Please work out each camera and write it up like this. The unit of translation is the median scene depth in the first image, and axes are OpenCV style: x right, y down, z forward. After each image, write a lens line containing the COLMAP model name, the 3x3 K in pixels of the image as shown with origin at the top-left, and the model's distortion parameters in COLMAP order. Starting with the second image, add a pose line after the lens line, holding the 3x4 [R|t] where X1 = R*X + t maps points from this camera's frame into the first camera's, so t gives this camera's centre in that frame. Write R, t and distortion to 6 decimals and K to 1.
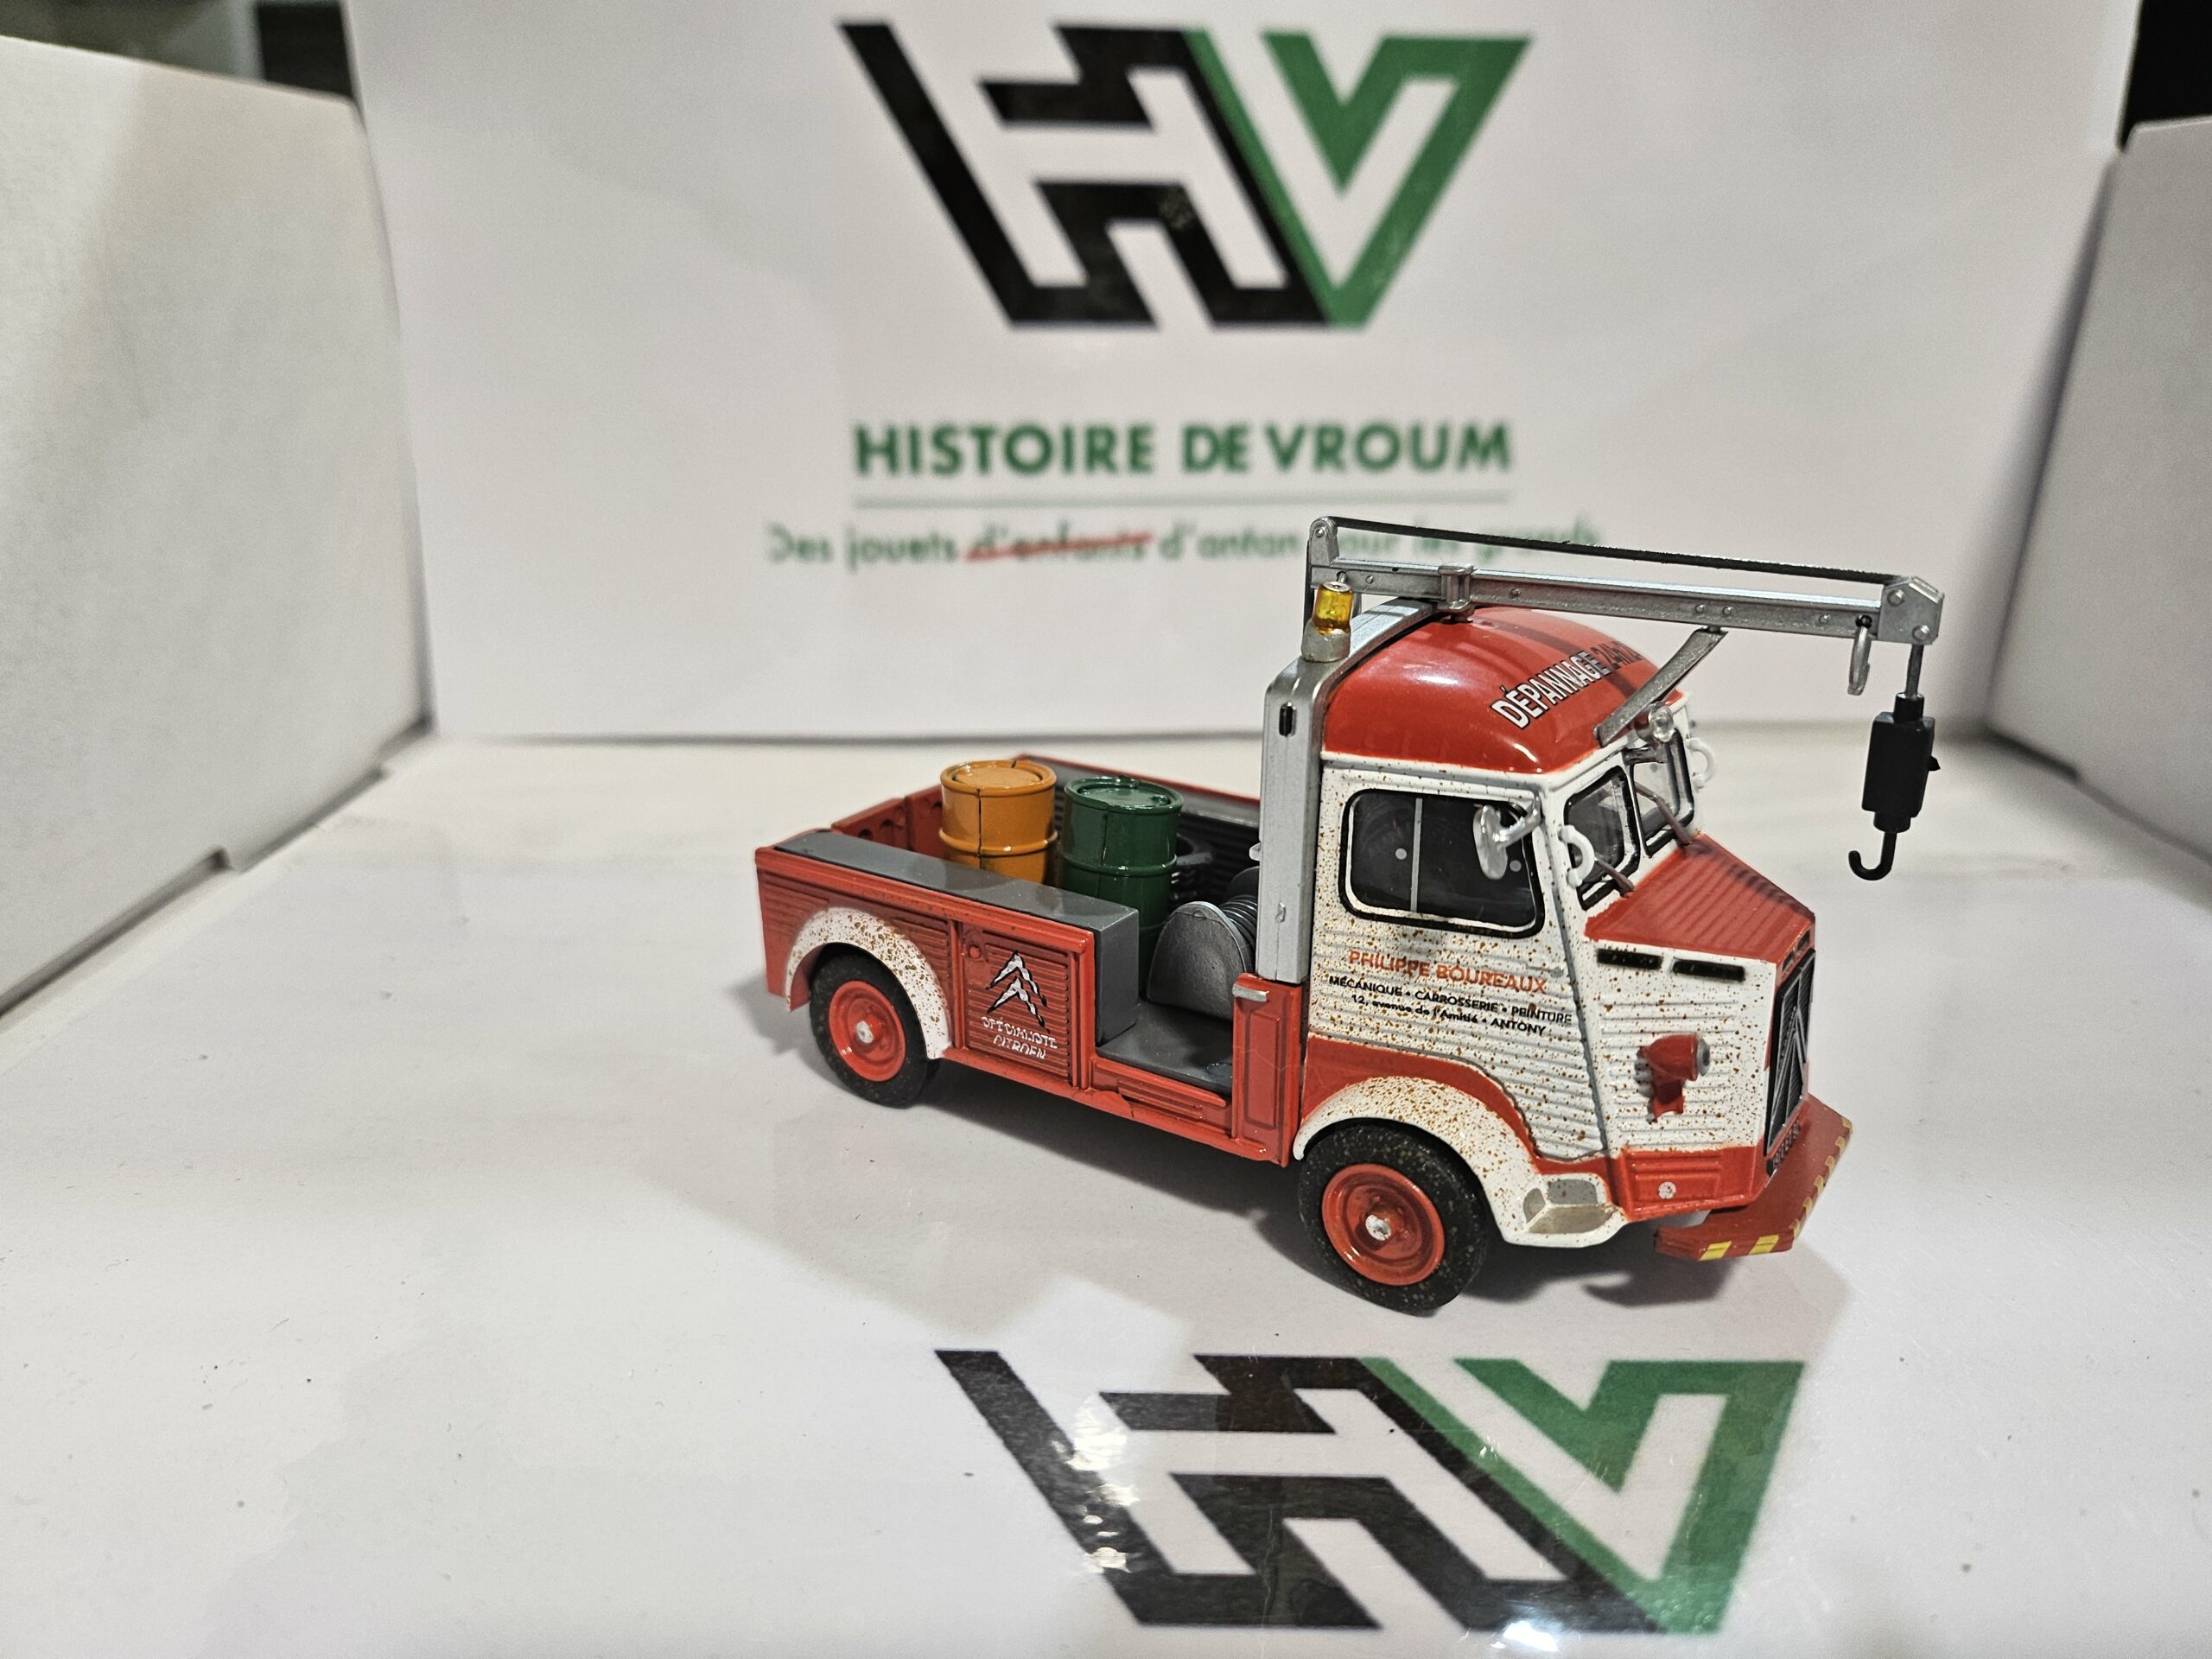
lens RADIAL K [[1616.7, 0, 1089.3], [0, 1616.7, 832.4], [0, 0, 1]] dist [-0.066255, -0.001415]
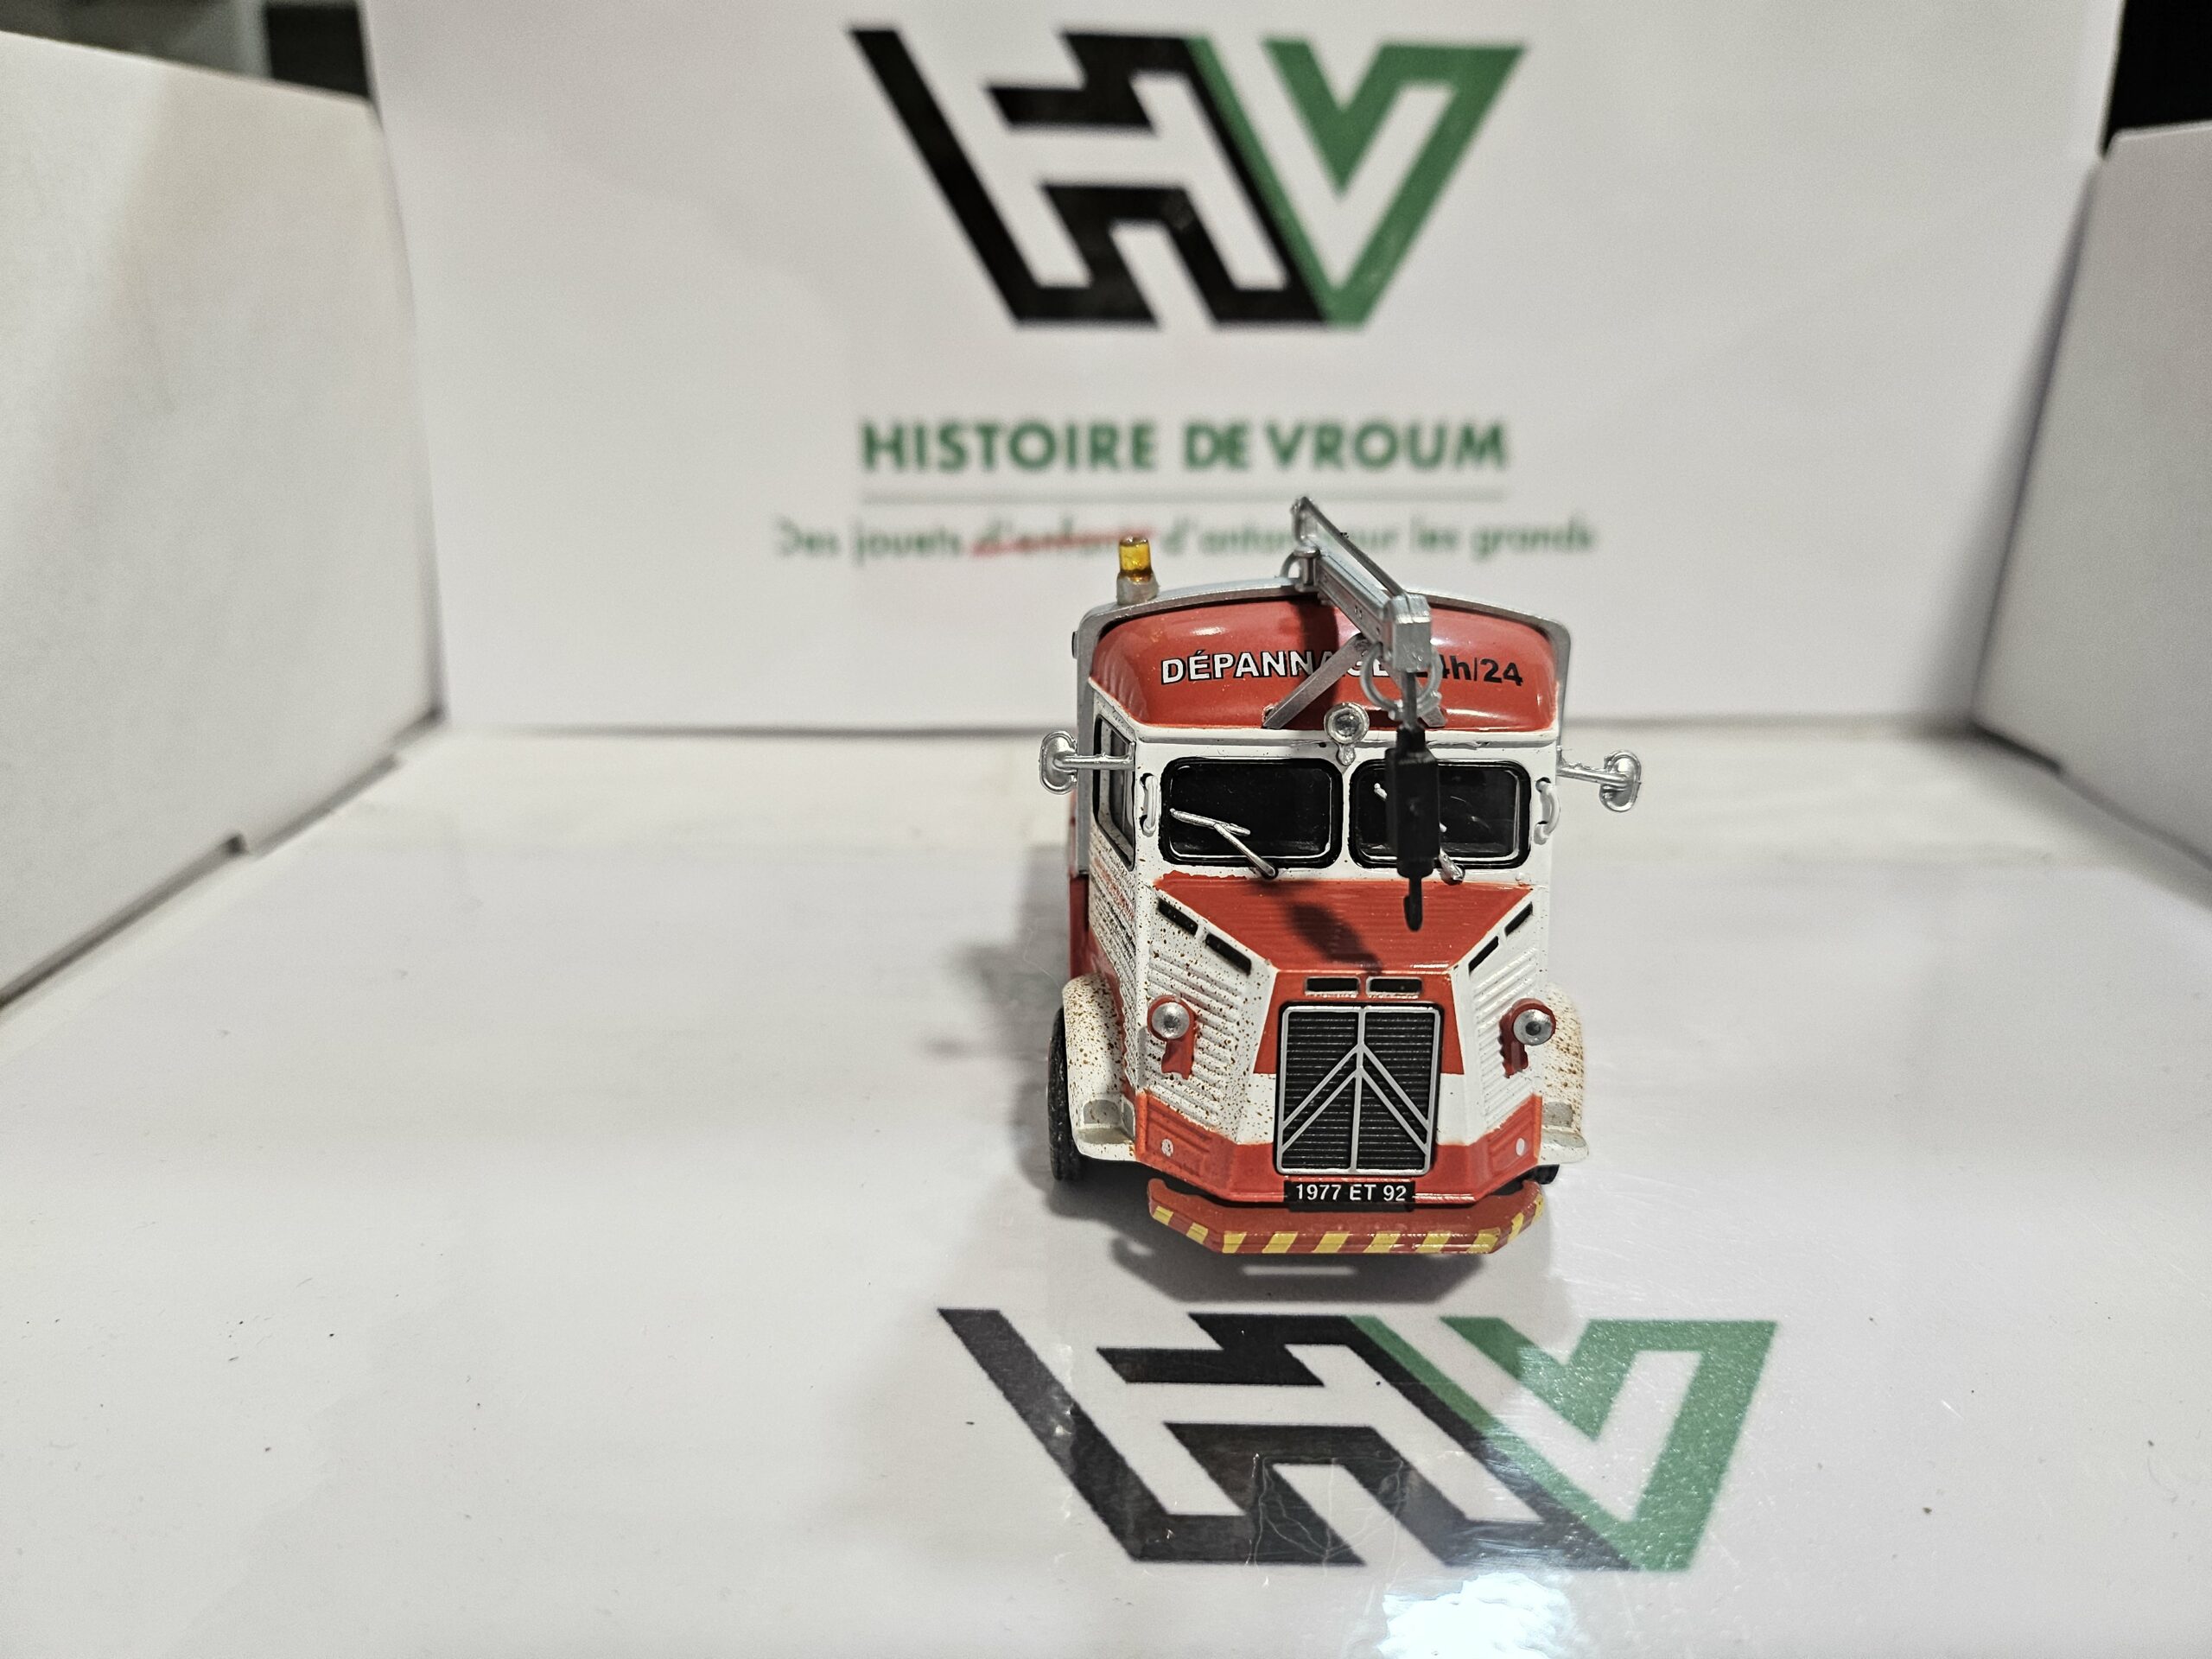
lens RADIAL K [[1632.3, 0, 1106.0], [0, 1632.3, 829.5], [0, 0, 1]] dist [-0.070977, 0.001721]
pose [[0.999974, 0.002582, 0.006681, 0.002389], [-0.002538, 0.999976, -0.006519, 0.011693], [-0.006698, 0.006501, 0.999956, -0.027248]]
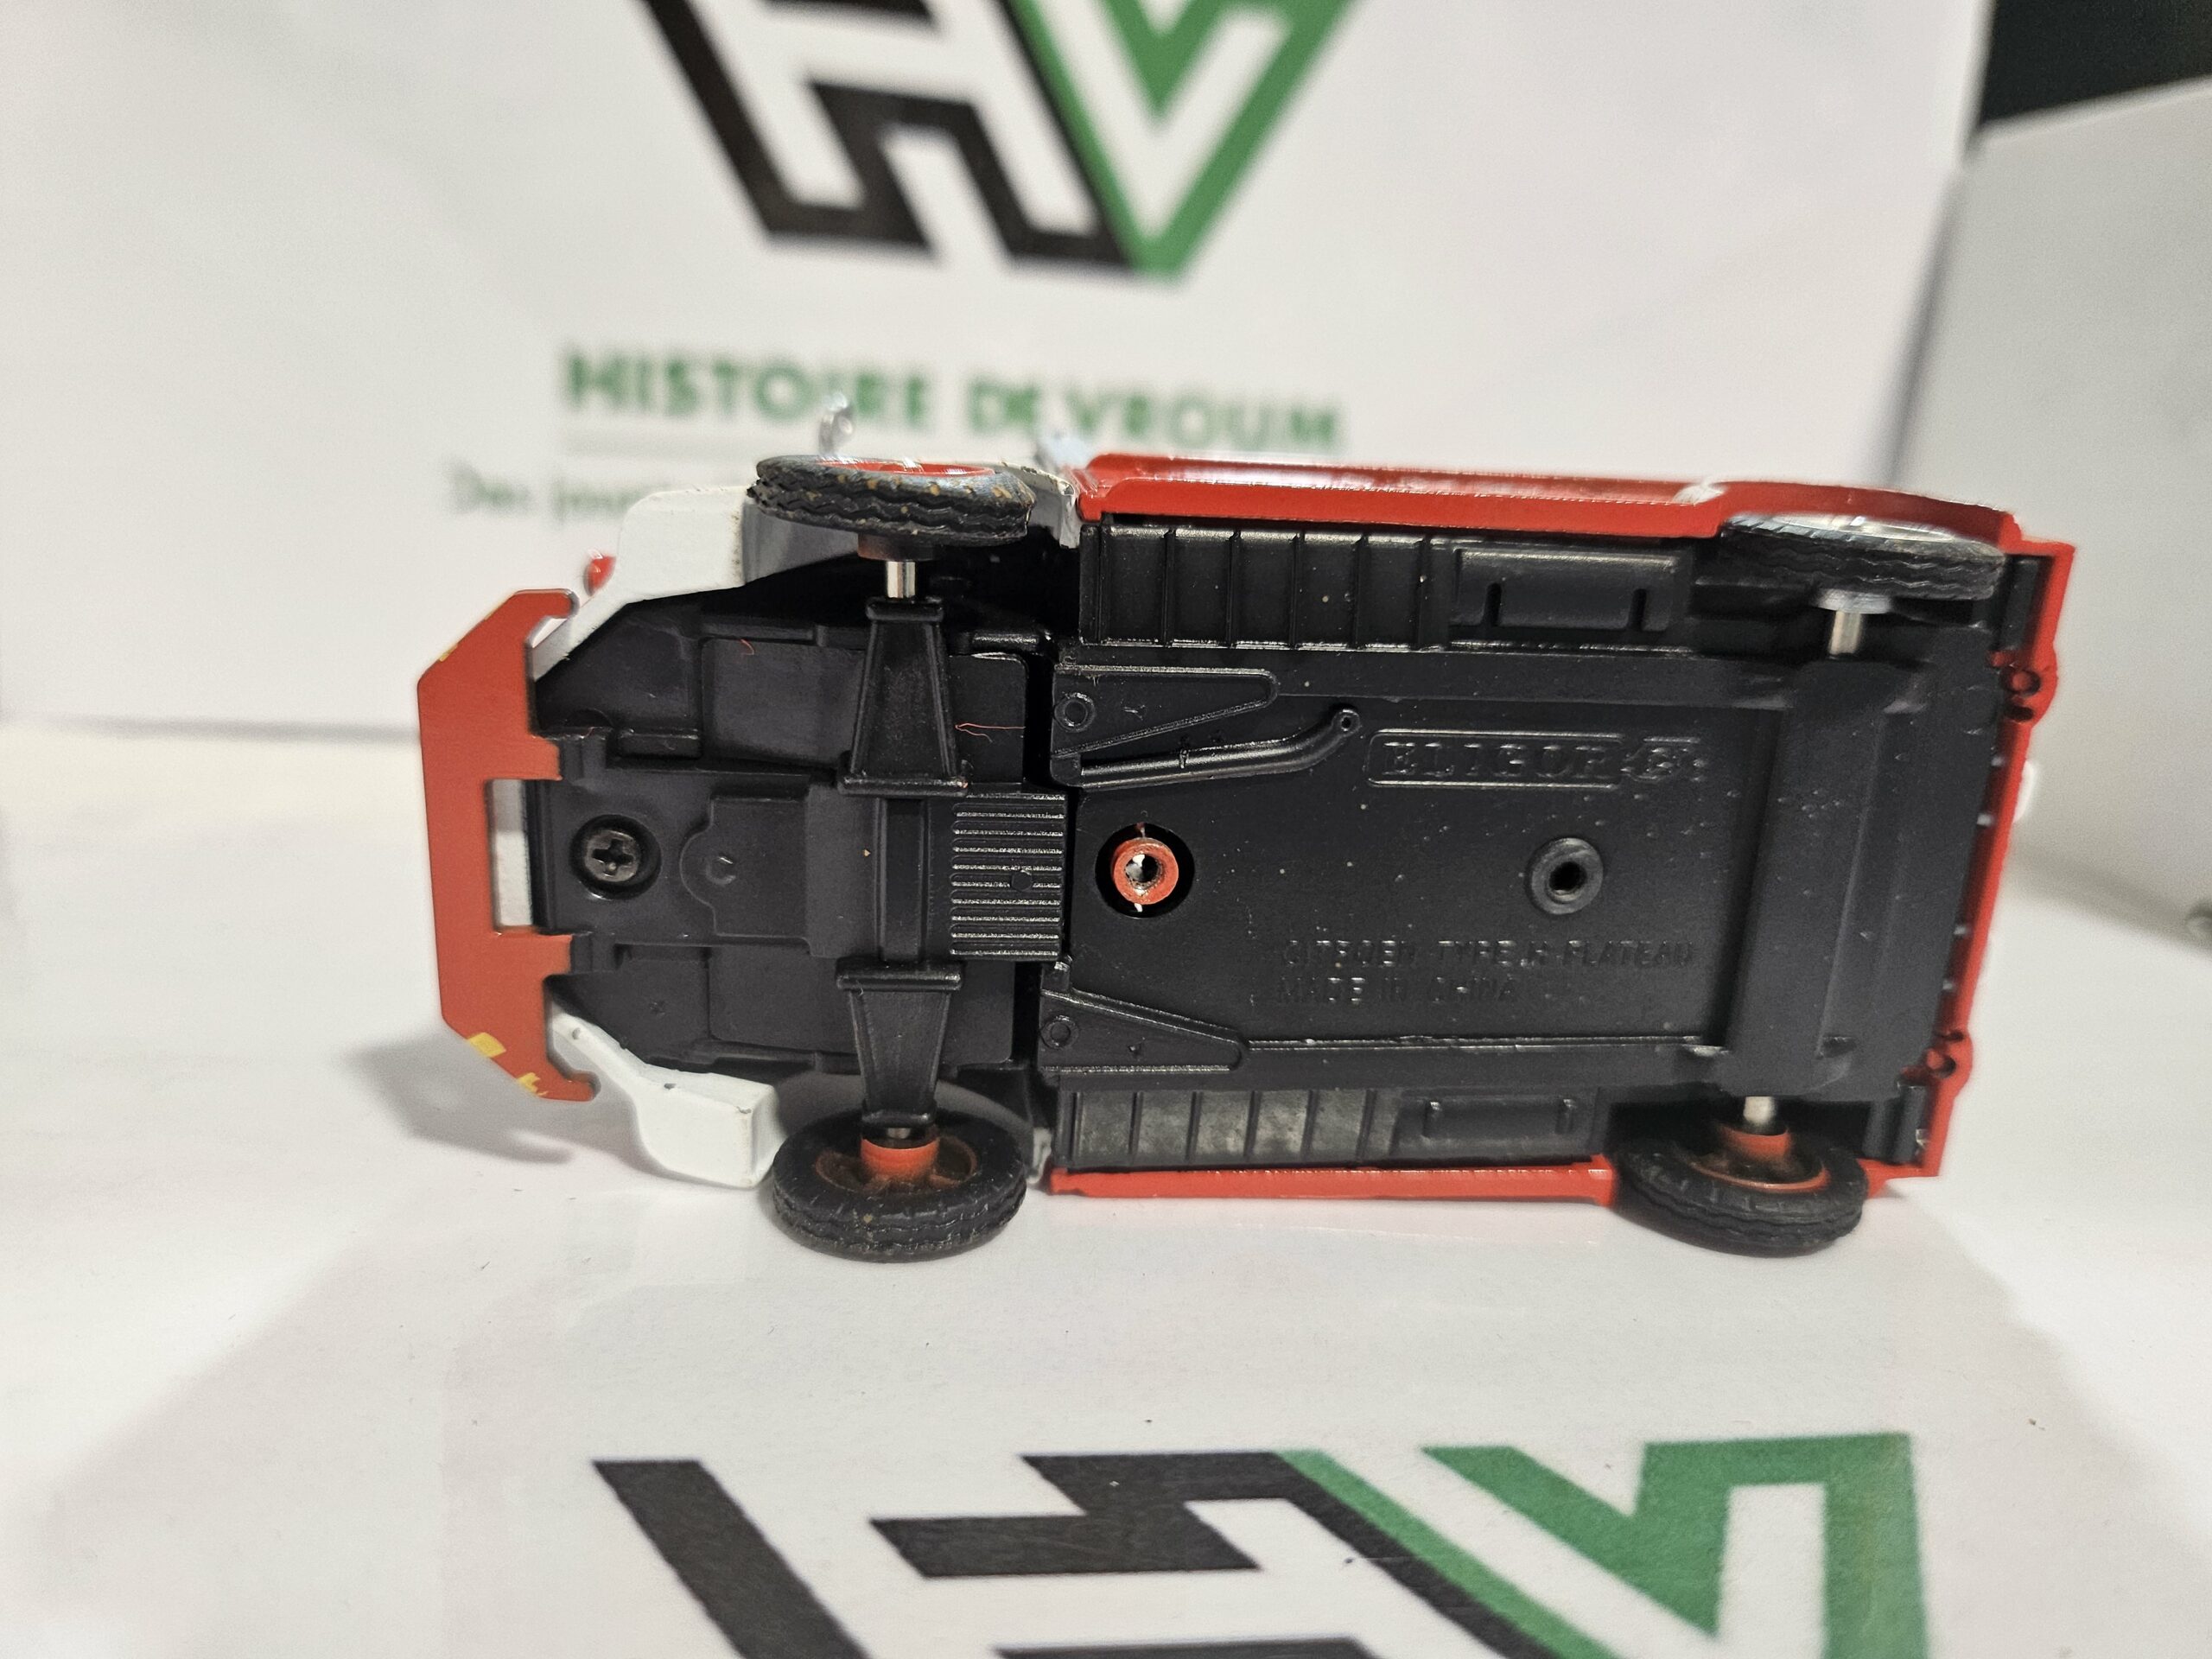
lens RADIAL K [[1616.7, 0, 1089.3], [0, 1616.7, 832.4], [0, 0, 1]] dist [-0.066255, -0.001415]
pose [[0.987078, 0.024474, 0.158361, -0.007375], [-0.005473, 0.992840, -0.119329, 0.090733], [-0.160147, 0.116921, 0.980144, 0.204369]]
